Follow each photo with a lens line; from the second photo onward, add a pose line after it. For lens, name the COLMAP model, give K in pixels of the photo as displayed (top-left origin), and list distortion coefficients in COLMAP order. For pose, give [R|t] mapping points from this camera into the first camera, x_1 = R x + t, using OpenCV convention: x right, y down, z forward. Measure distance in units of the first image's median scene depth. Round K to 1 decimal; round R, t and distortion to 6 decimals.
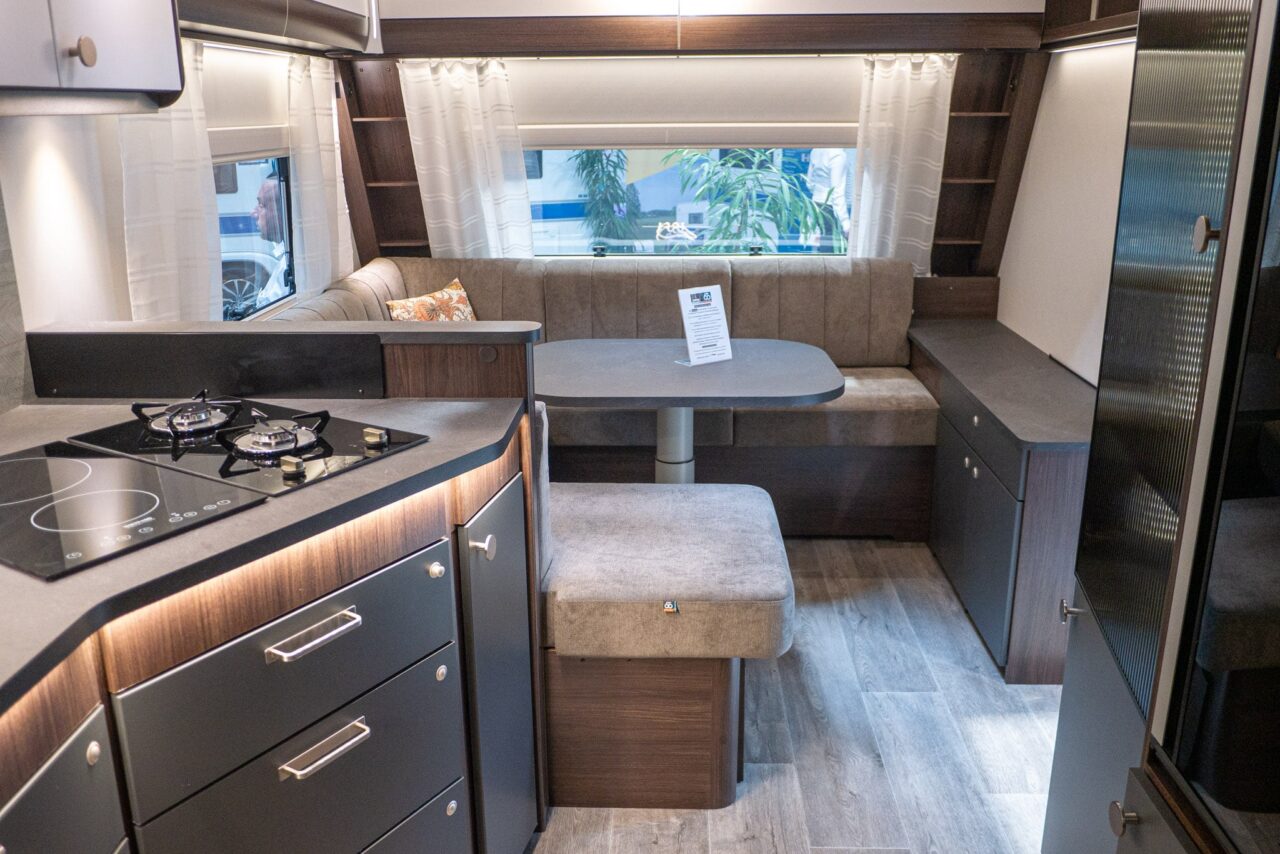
lens RADIAL K [[1228.8, 0, 635.8], [0, 1228.8, 490.1], [0, 0, 1]] dist [-0.048898, 0.013330]
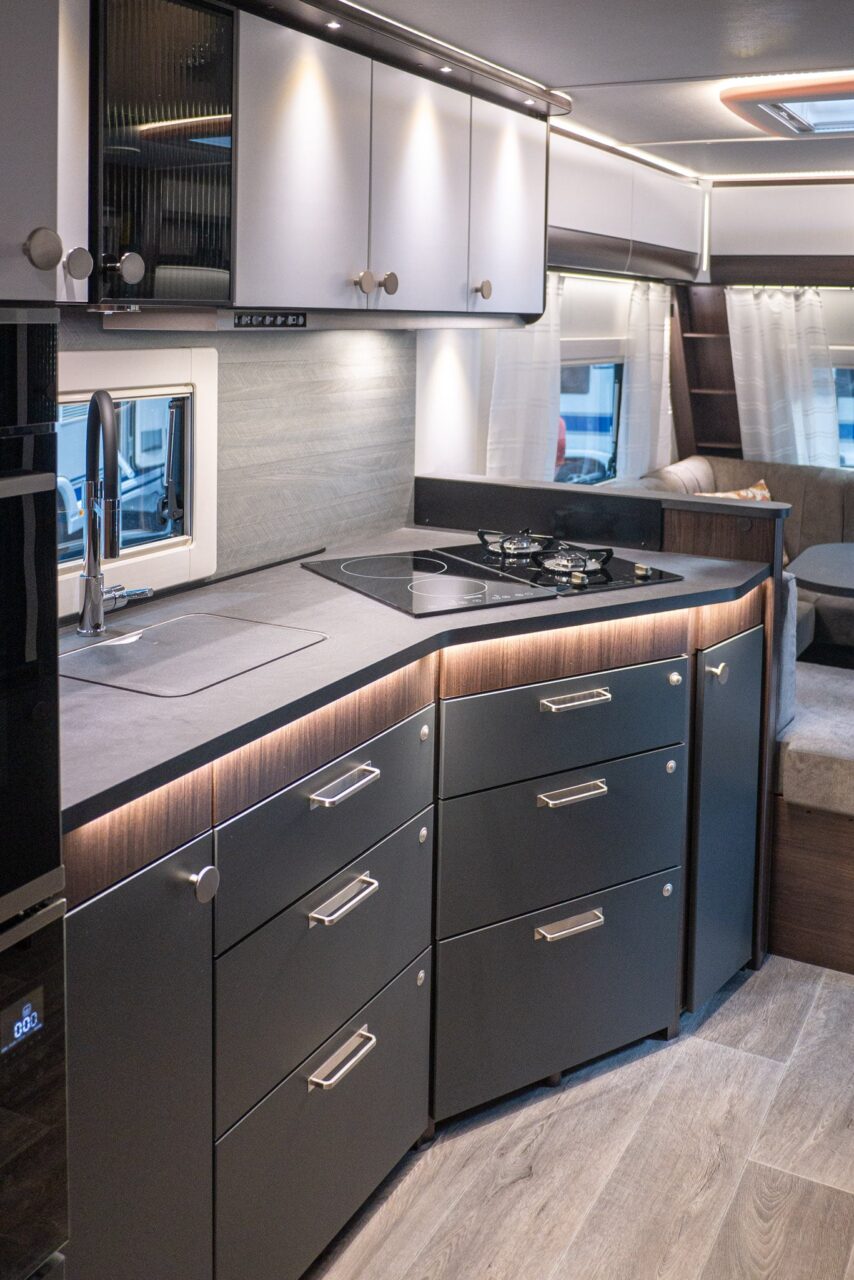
lens RADIAL K [[1228.8, 0, 427.0], [0, 1228.8, 640.0], [0, 0, 1]] dist [-0.048898, 0.013330]
pose [[0.904268, 0.131803, -0.406113, 0.077553], [-0.150618, 0.988485, -0.014560, 0.051731], [0.399517, 0.074334, 0.913707, -0.191540]]
